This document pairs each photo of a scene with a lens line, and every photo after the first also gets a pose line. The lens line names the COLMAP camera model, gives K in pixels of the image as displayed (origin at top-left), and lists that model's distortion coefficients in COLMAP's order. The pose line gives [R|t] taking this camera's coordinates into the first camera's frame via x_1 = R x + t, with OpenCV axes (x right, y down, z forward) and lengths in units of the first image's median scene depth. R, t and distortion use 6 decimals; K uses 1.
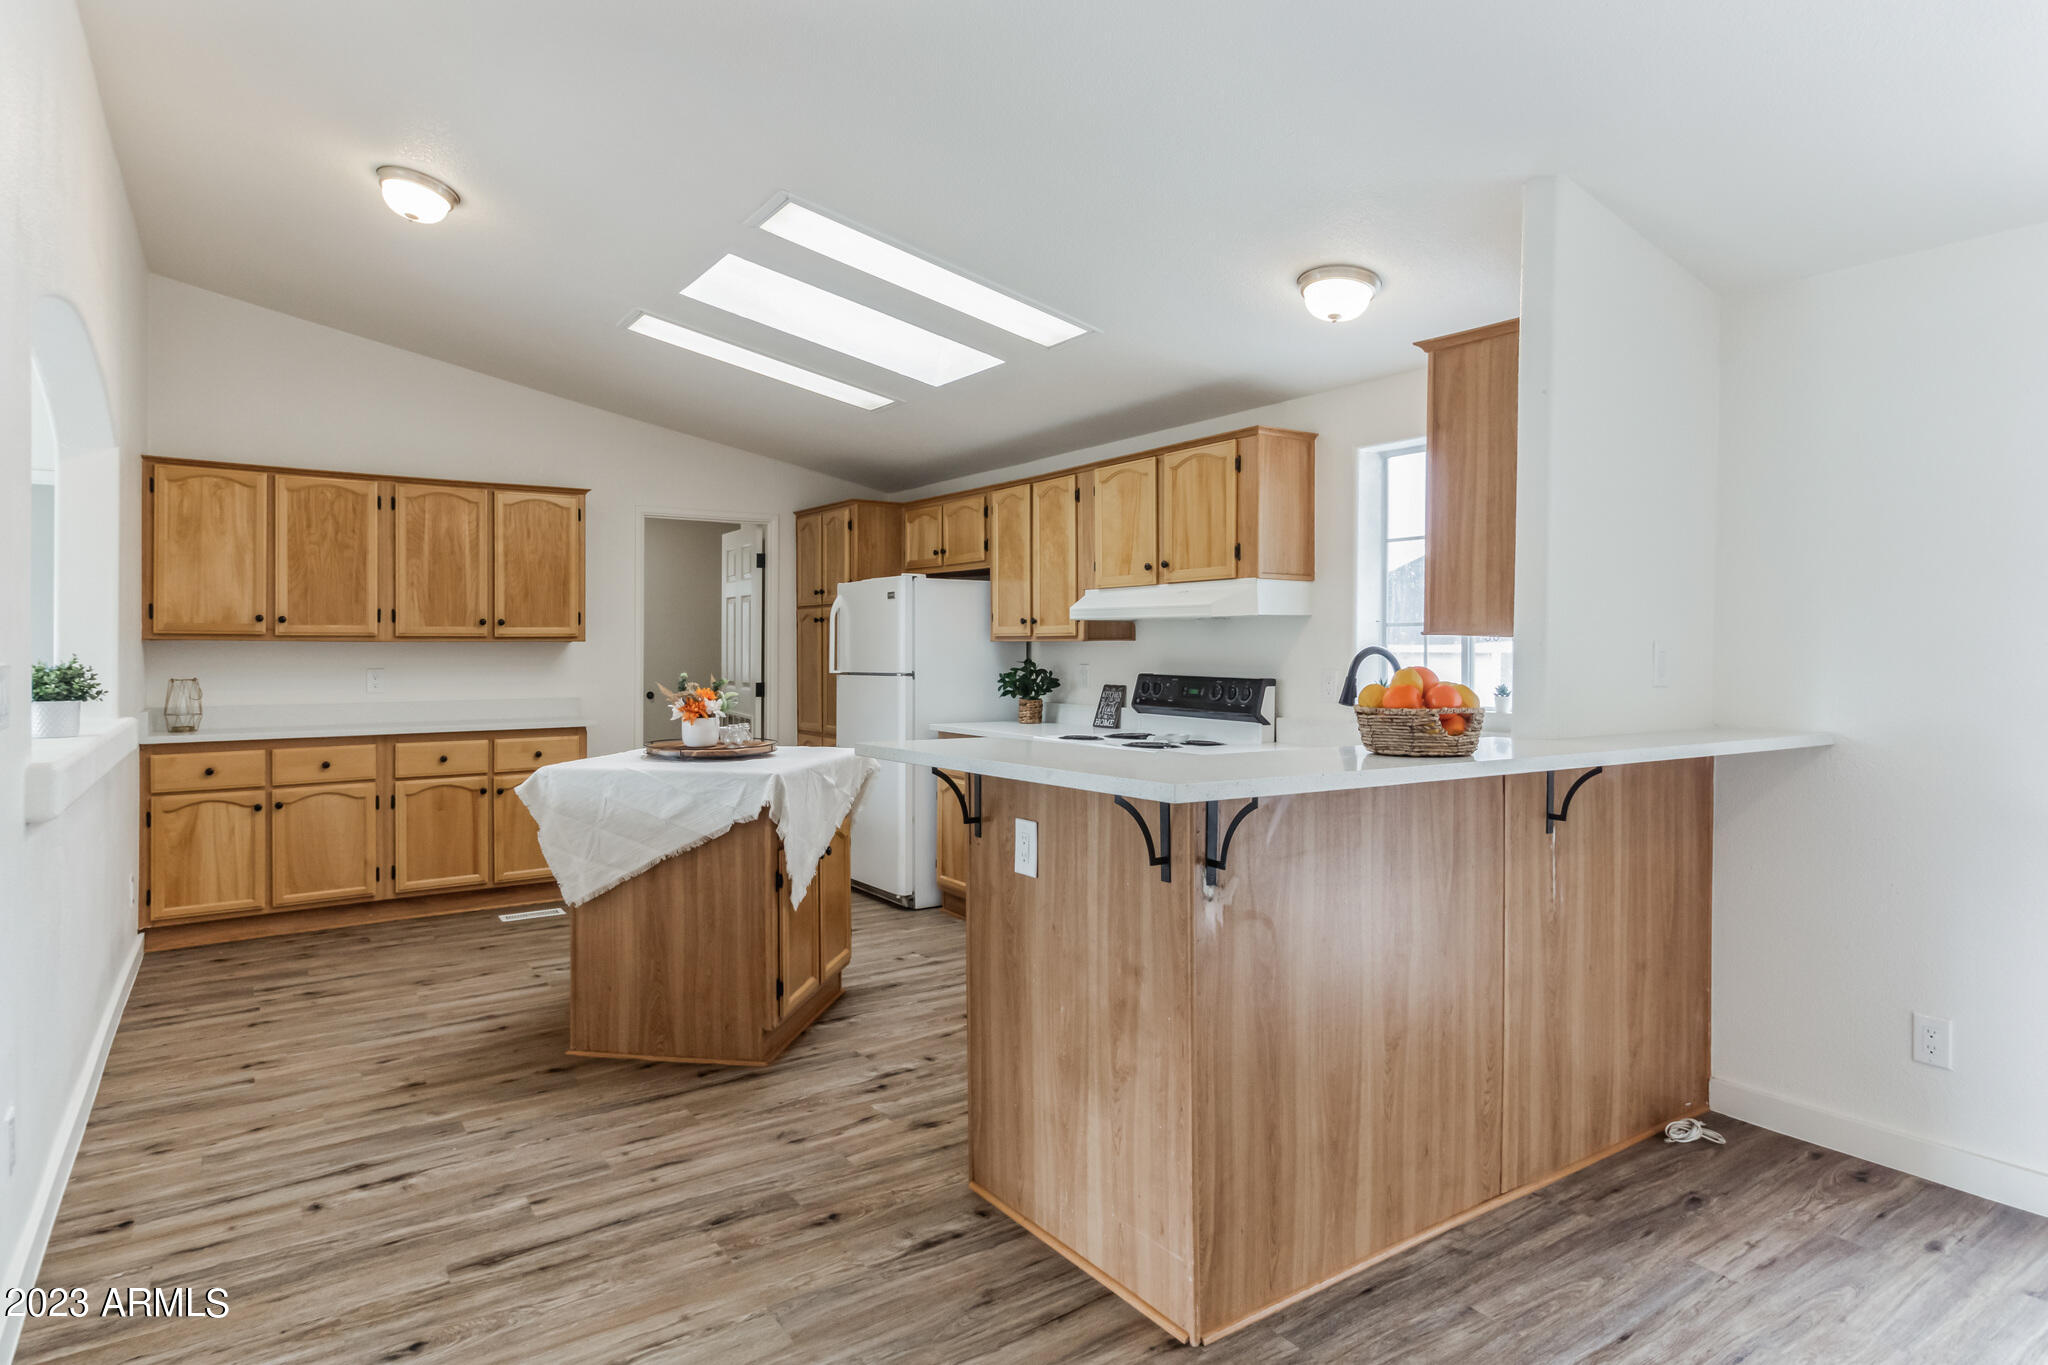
lens RADIAL K [[1107.1, 0, 1022.3], [0, 1107.1, 670.3], [0, 0, 1]] dist [-0.013009, 0.001727]
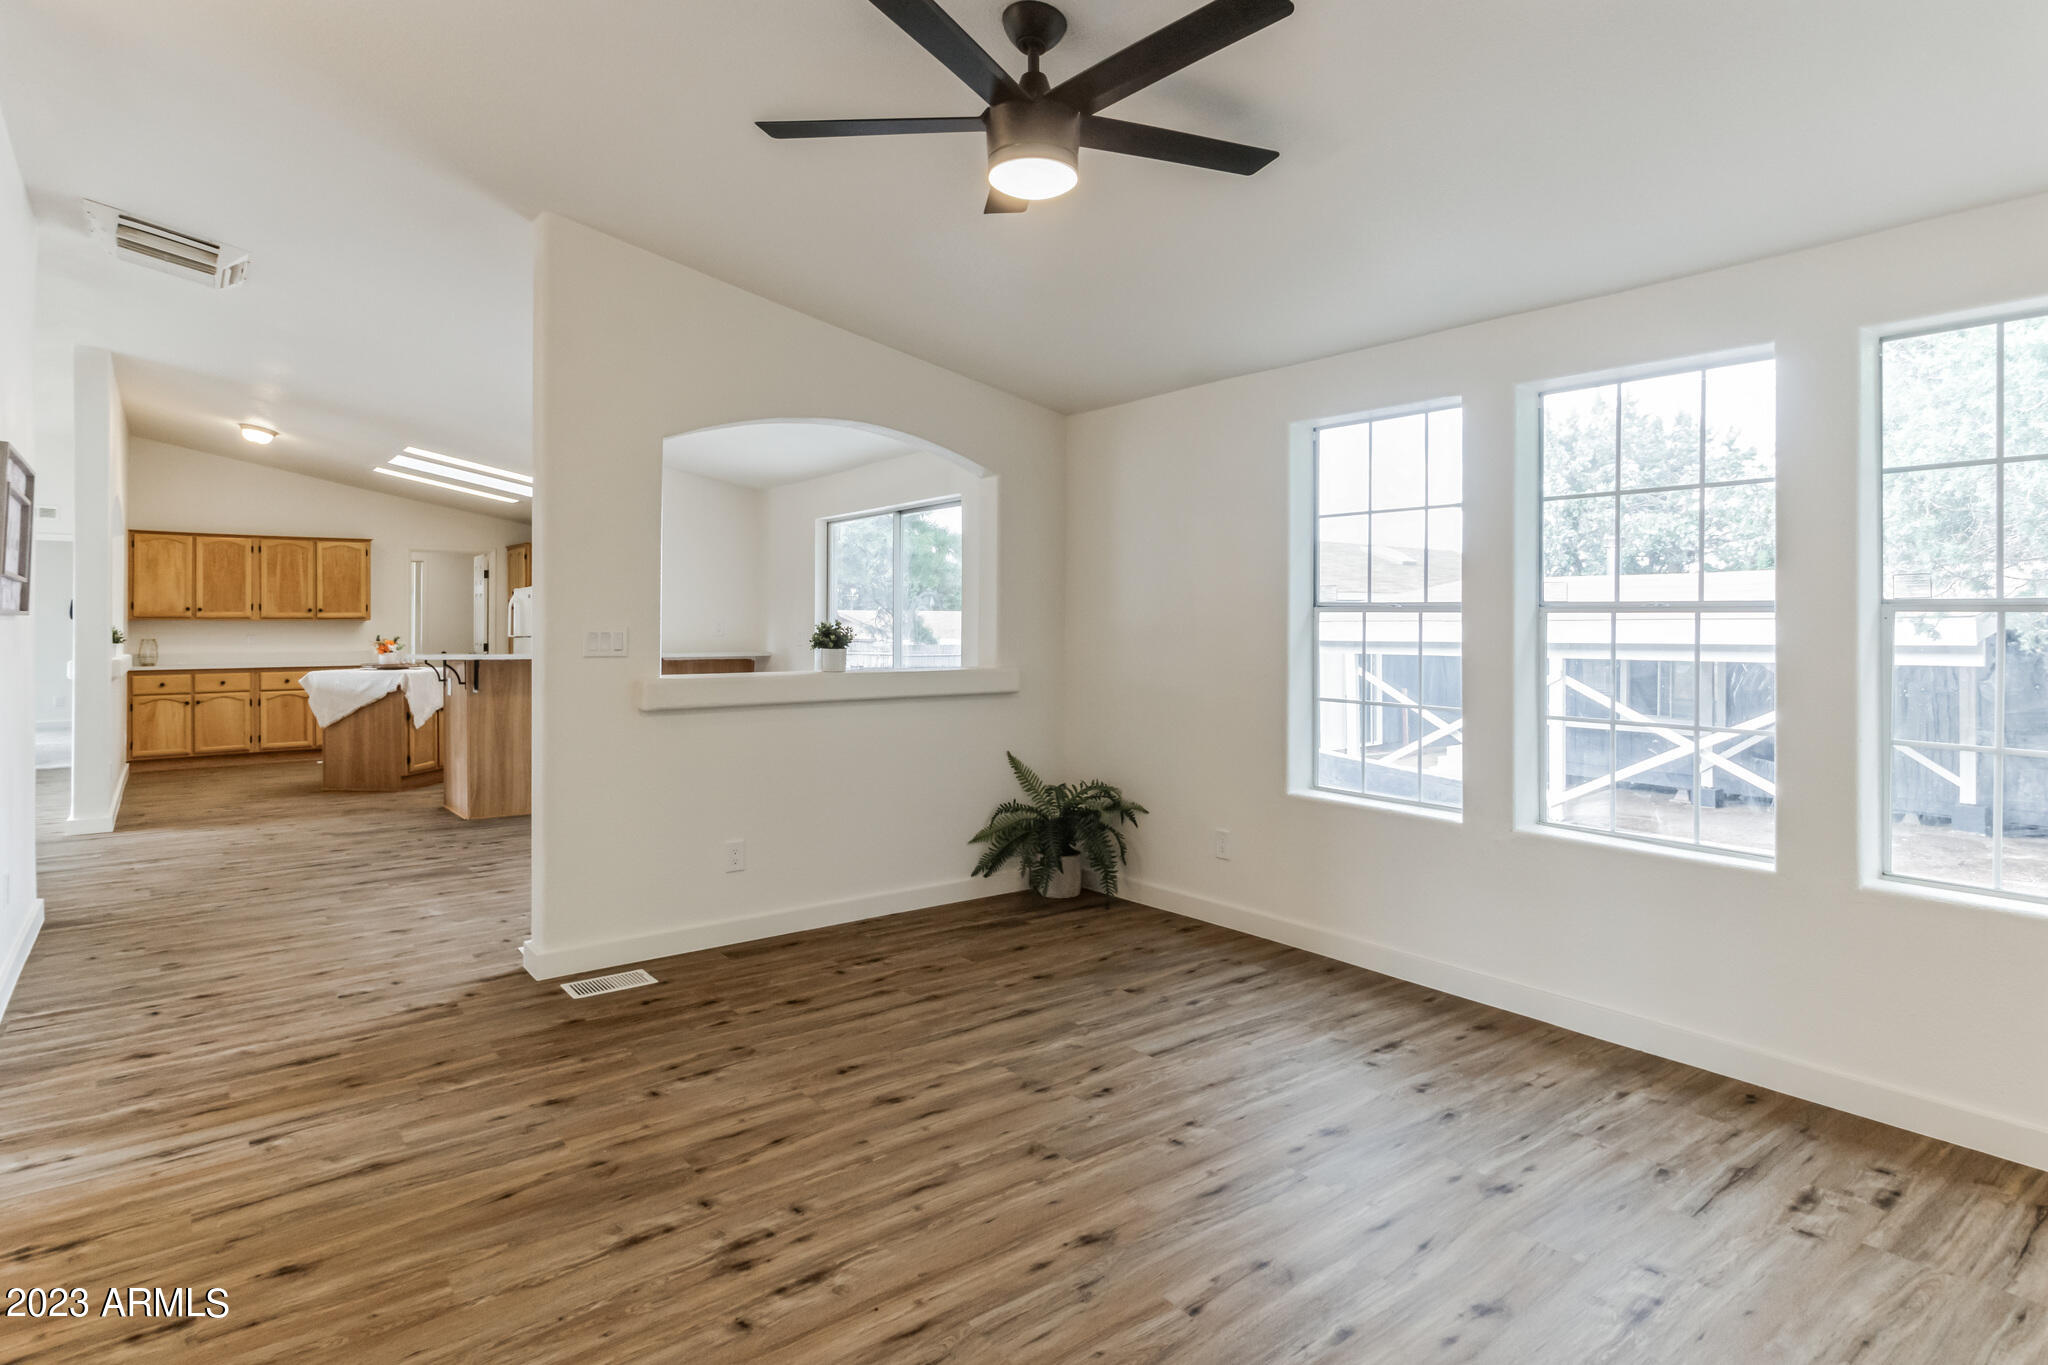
lens RADIAL K [[1121.4, 0, 1039.9], [0, 1121.4, 636.4], [0, 0, 1]] dist [0.003686, -0.000681]
pose [[0.998826, -0.004984, 0.048187, 0.765526], [0.005368, 0.999955, -0.007844, 0.027001], [-0.048146, 0.008094, 0.998808, -1.130019]]
